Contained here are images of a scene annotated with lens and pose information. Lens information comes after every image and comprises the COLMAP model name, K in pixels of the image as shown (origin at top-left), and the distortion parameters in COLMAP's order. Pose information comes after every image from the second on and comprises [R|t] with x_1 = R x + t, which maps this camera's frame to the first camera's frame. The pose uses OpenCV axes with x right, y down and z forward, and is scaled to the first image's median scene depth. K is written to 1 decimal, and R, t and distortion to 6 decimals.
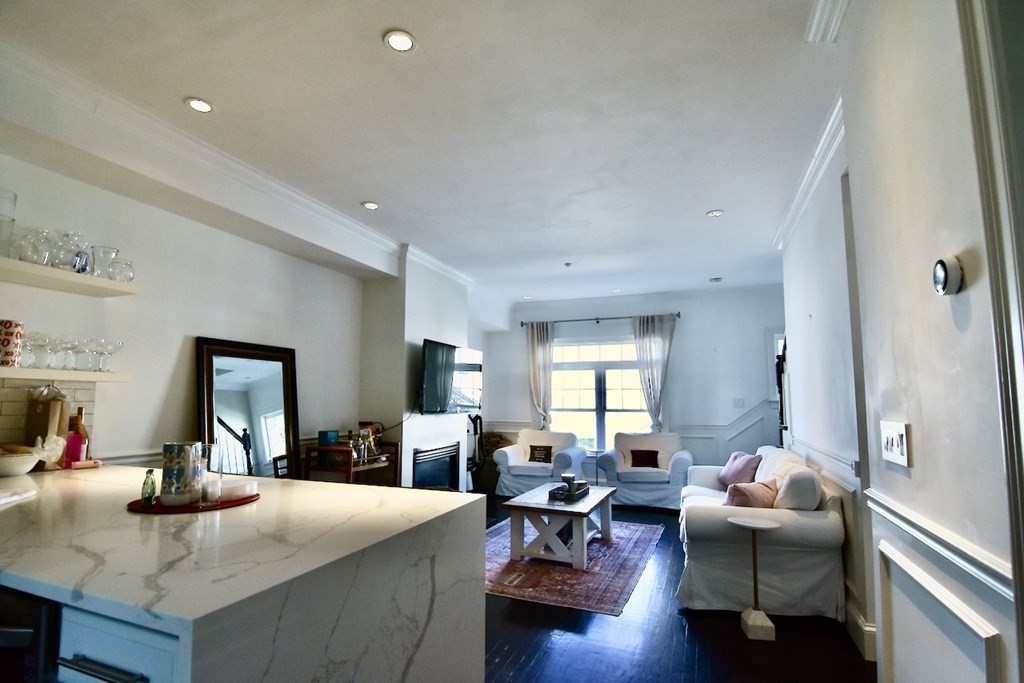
lens RADIAL K [[491.7, 0, 510.0], [0, 491.7, 356.2], [0, 0, 1]] dist [-0.003693, -0.001063]
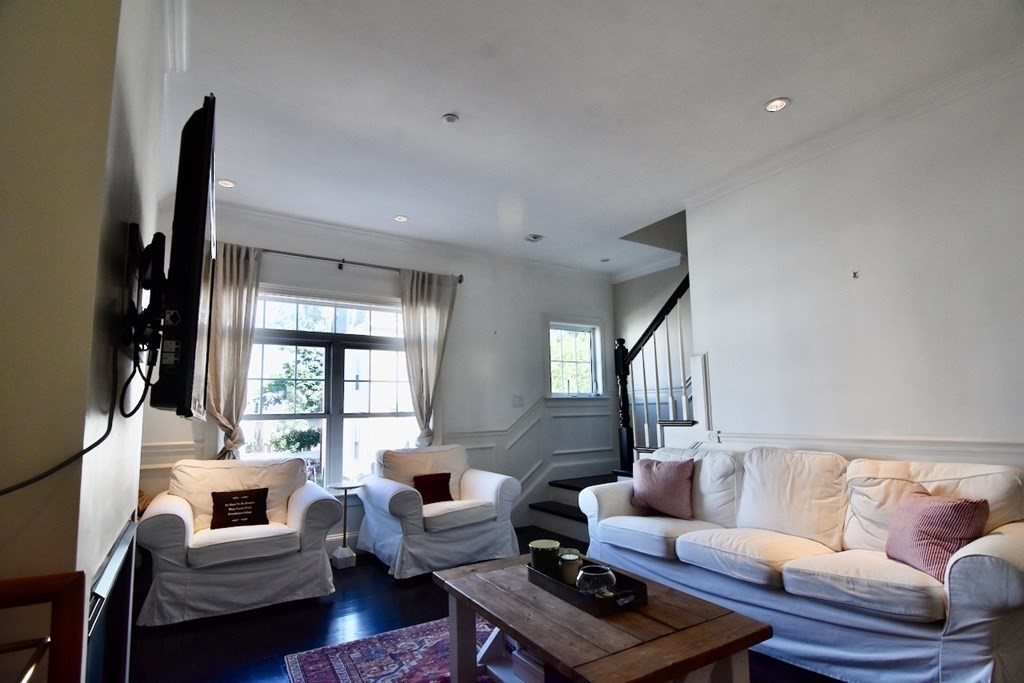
lens RADIAL K [[491.7, 0, 510.0], [0, 491.7, 356.2], [0, 0, 1]] dist [-0.003693, -0.001063]
pose [[0.604094, 0.073614, 0.793506, -0.174252], [-0.052229, 0.997241, -0.052753, 0.061612], [-0.795200, -0.009576, 0.606272, 0.498013]]
